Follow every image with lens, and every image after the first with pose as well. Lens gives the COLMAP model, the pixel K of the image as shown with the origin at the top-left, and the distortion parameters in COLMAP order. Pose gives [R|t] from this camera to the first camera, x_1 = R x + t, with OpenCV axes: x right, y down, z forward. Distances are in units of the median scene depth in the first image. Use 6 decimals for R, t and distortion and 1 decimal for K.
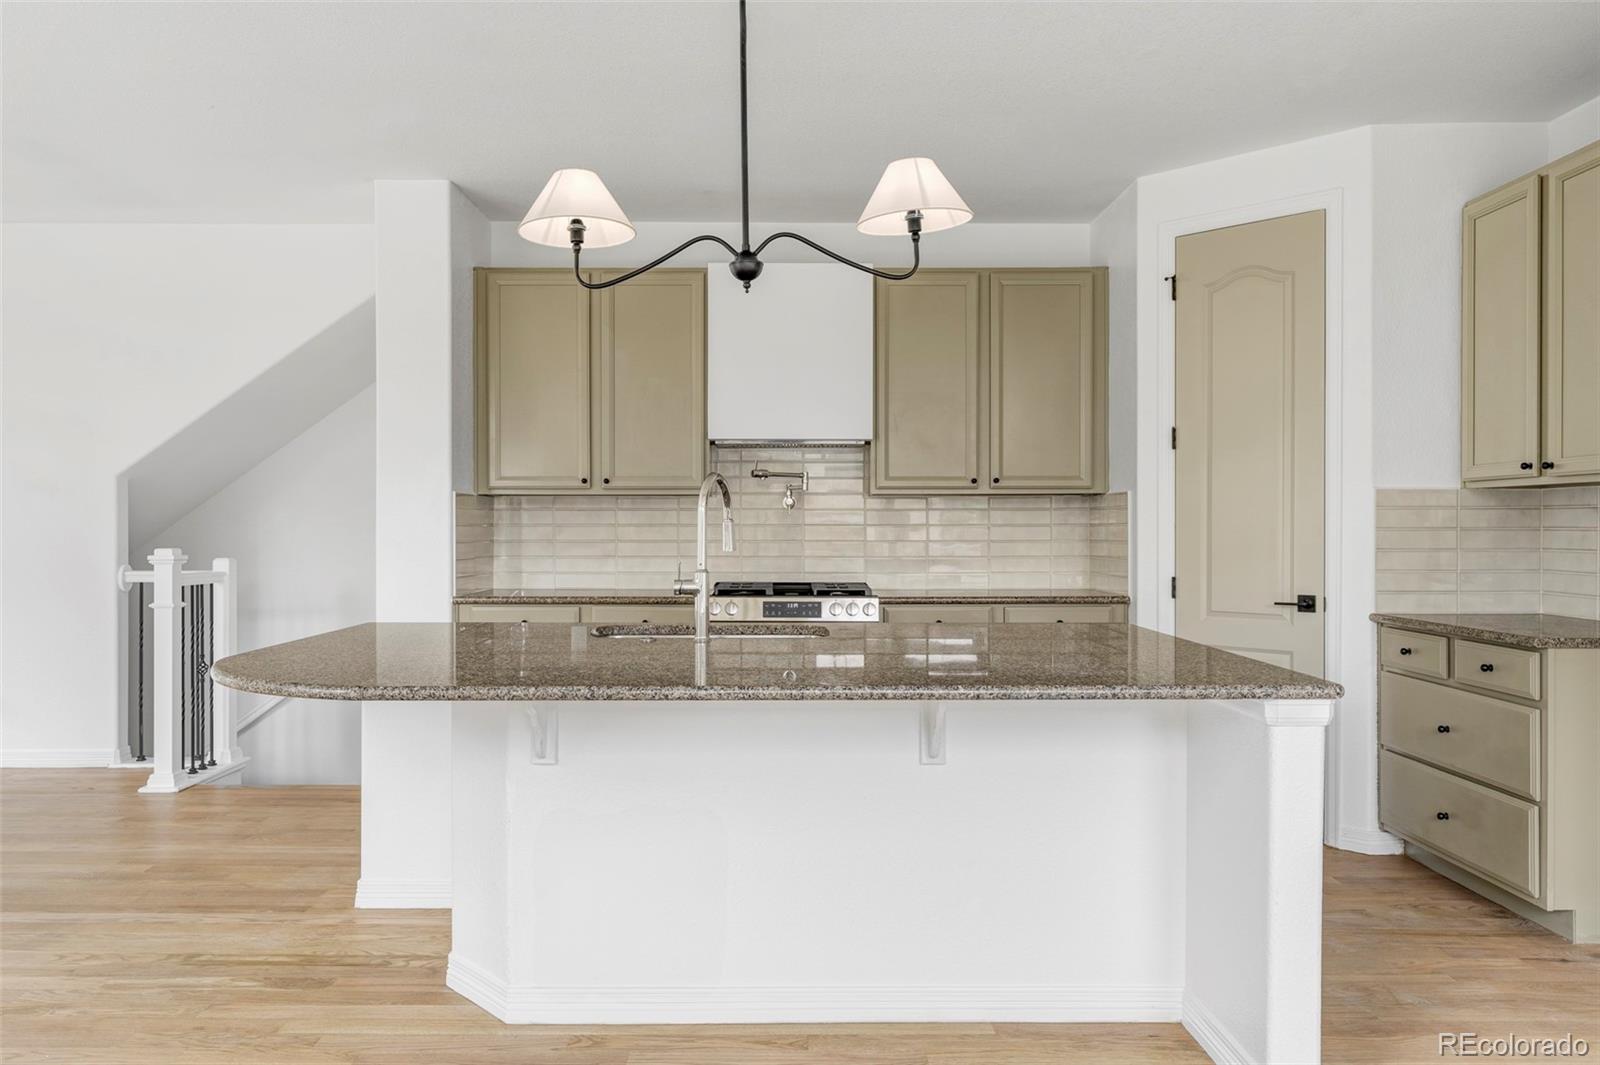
lens RADIAL K [[1116.5, 0, 800.0], [0, 1116.5, 532.5], [0, 0, 1]] dist [-0.005622, -0.003255]
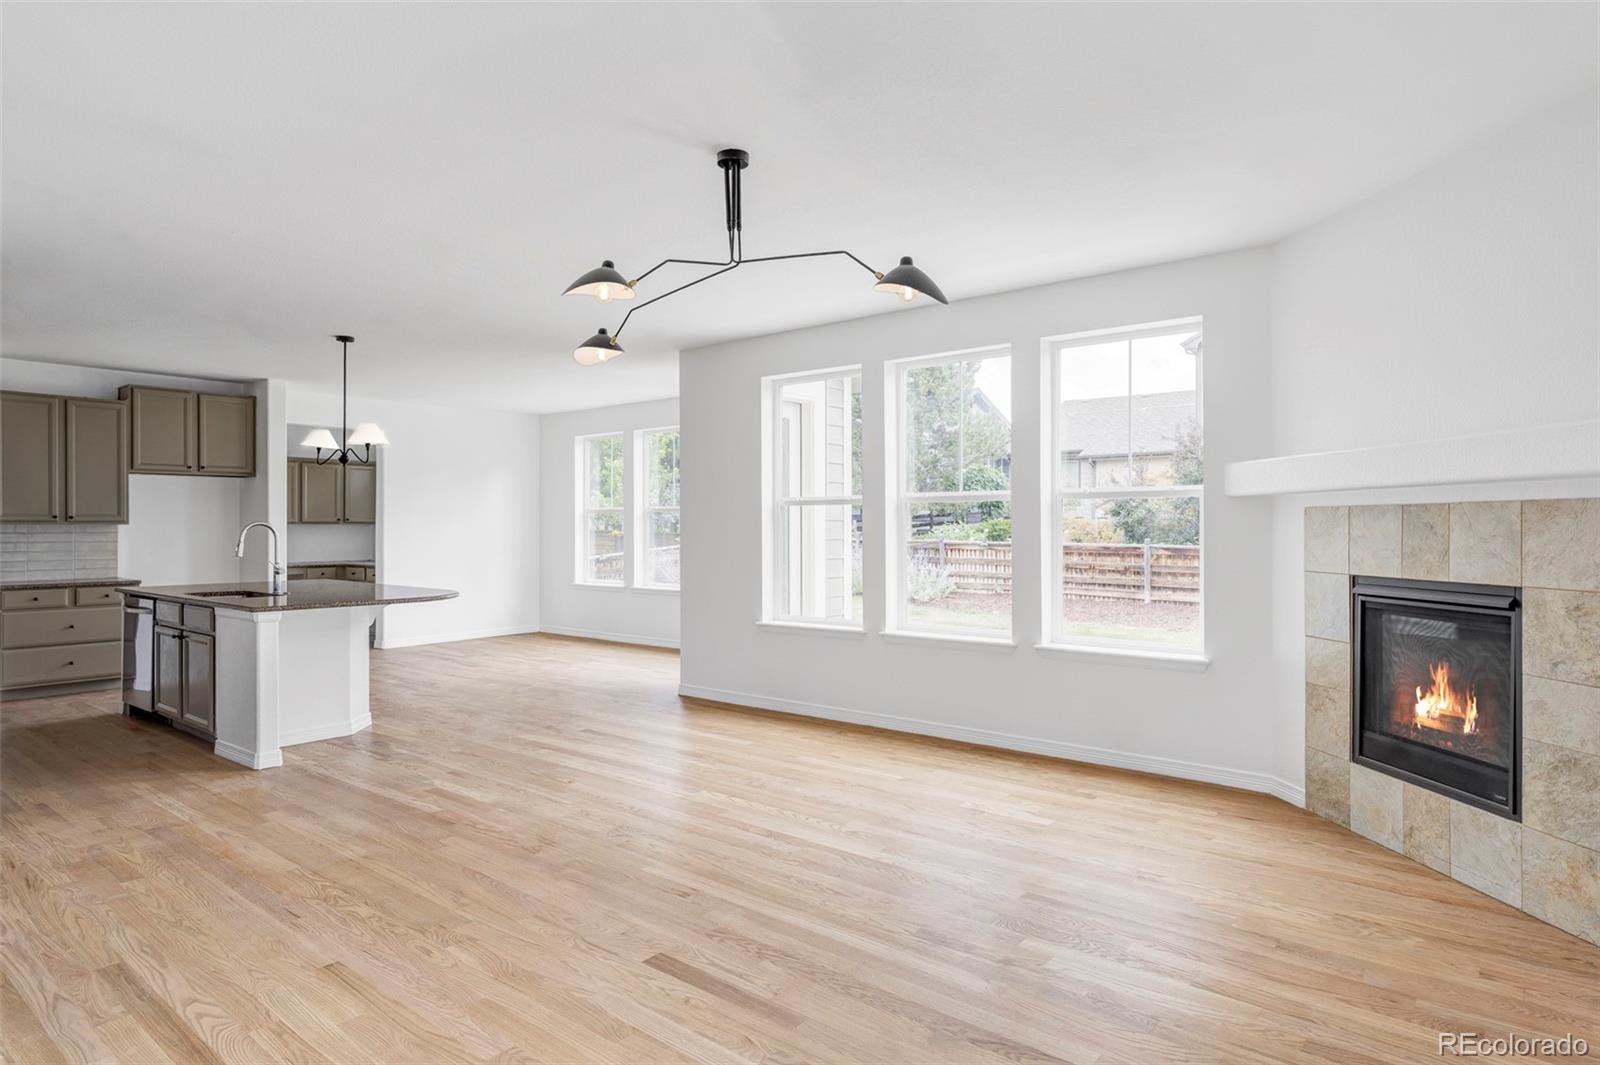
lens RADIAL K [[891.0, 0, 849.0], [0, 891.0, 524.7], [0, 0, 1]] dist [-0.004509, -0.000725]
pose [[-0.801288, 0.000744, 0.598279, -1.275887], [0.002979, 0.999992, 0.002745, -0.028249], [-0.598272, 0.003982, -0.801283, 1.036638]]
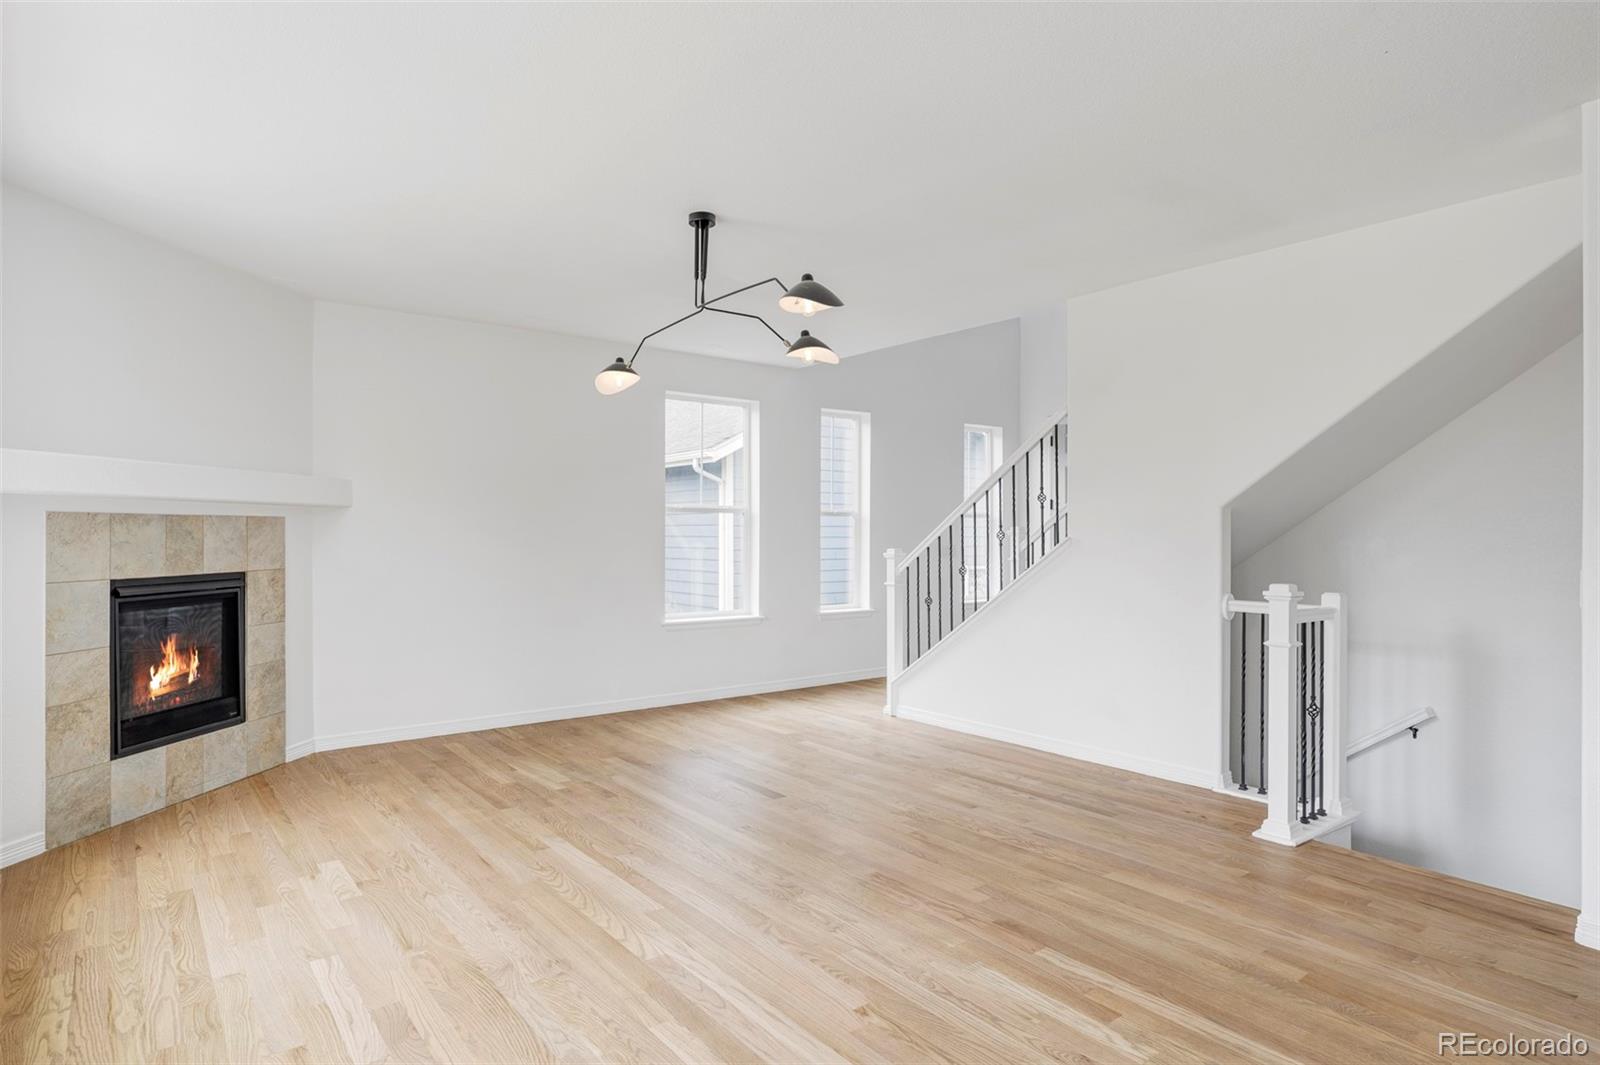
lens RADIAL K [[893.9, 0, 800.0], [0, 893.9, 532.5], [0, 0, 1]] dist [0.000746, -0.000228]
pose [[0.599700, -0.000217, -0.800225, -0.195421], [-0.004216, 0.999985, -0.003431, -0.023806], [0.800214, 0.005431, 0.599690, 0.204915]]
